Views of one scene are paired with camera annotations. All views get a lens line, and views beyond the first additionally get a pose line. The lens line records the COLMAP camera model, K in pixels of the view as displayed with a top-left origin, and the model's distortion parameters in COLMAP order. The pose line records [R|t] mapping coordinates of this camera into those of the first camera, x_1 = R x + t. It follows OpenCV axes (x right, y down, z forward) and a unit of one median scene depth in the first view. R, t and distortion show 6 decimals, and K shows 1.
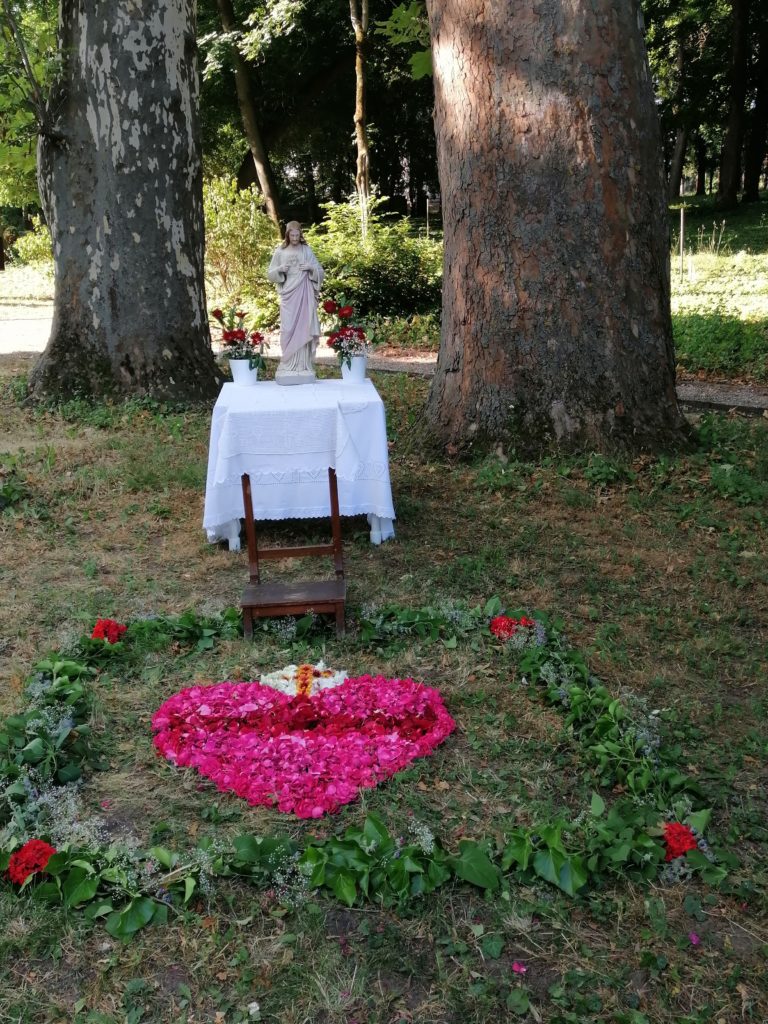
lens RADIAL K [[1008.0, 0, 378.7], [0, 1008.0, 515.2], [0, 0, 1]] dist [-0.036948, 0.000000]
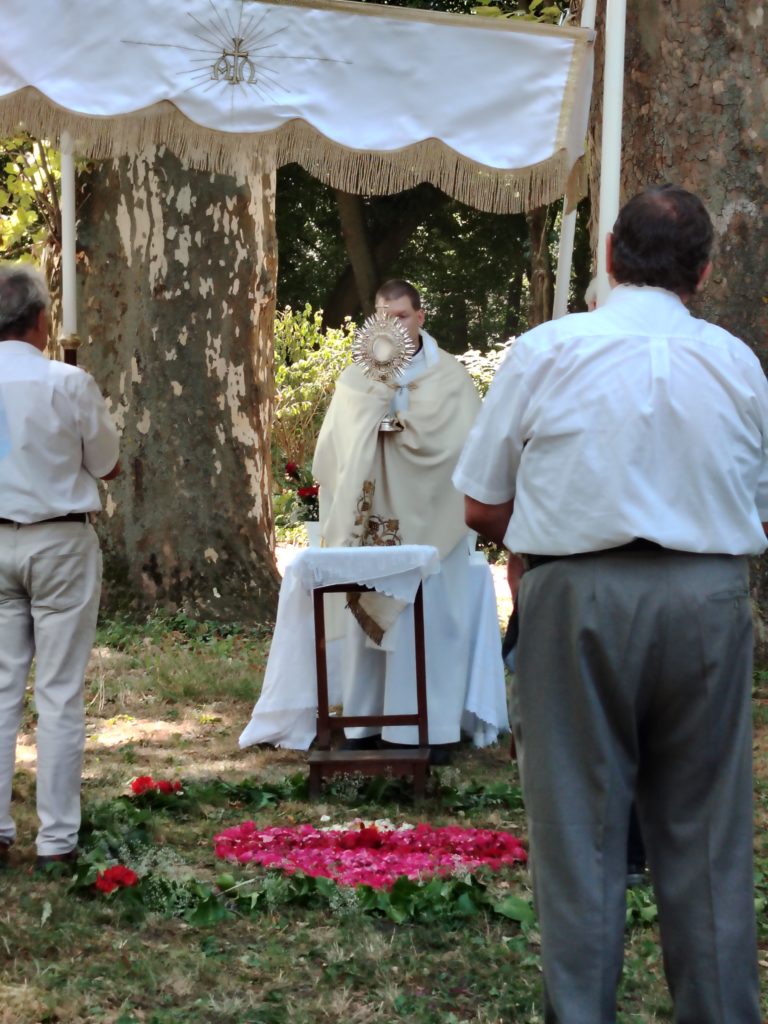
lens RADIAL K [[2120.1, 0, 385.1], [0, 2120.1, 511.3], [0, 0, 1]] dist [0.082724, 0.000000]
pose [[0.994540, 0.015393, -0.103215, 0.054125], [-0.038551, 0.973292, -0.226311, 0.132145], [0.096975, 0.229054, 0.968571, -0.386289]]
